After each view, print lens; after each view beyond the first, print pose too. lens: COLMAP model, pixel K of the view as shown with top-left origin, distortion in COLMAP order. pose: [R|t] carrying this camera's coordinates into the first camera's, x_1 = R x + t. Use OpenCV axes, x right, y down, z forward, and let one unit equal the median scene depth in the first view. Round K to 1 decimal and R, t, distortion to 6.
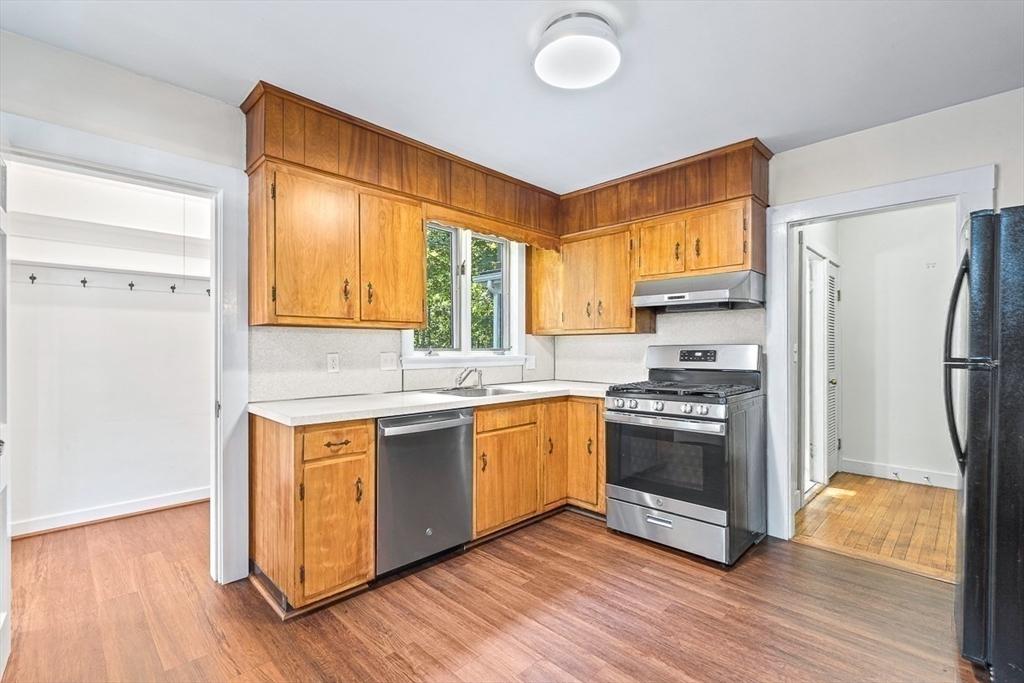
lens RADIAL K [[460.4, 0, 510.1], [0, 460.4, 345.9], [0, 0, 1]] dist [-0.002189, -0.000371]
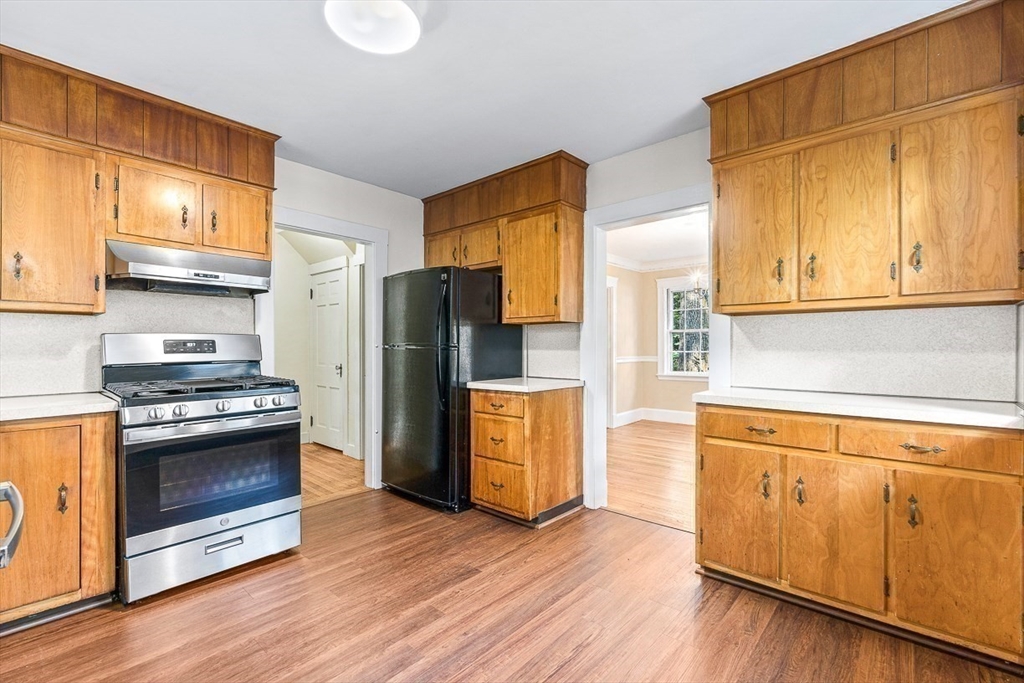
lens RADIAL K [[460.4, 0, 514.4], [0, 460.4, 346.5], [0, 0, 1]] dist [-0.002189, -0.000371]
pose [[-0.071937, -0.001151, 0.997409, -0.557451], [-0.002724, 0.999996, 0.000957, 0.022562], [-0.997405, -0.002648, -0.071940, 0.553771]]
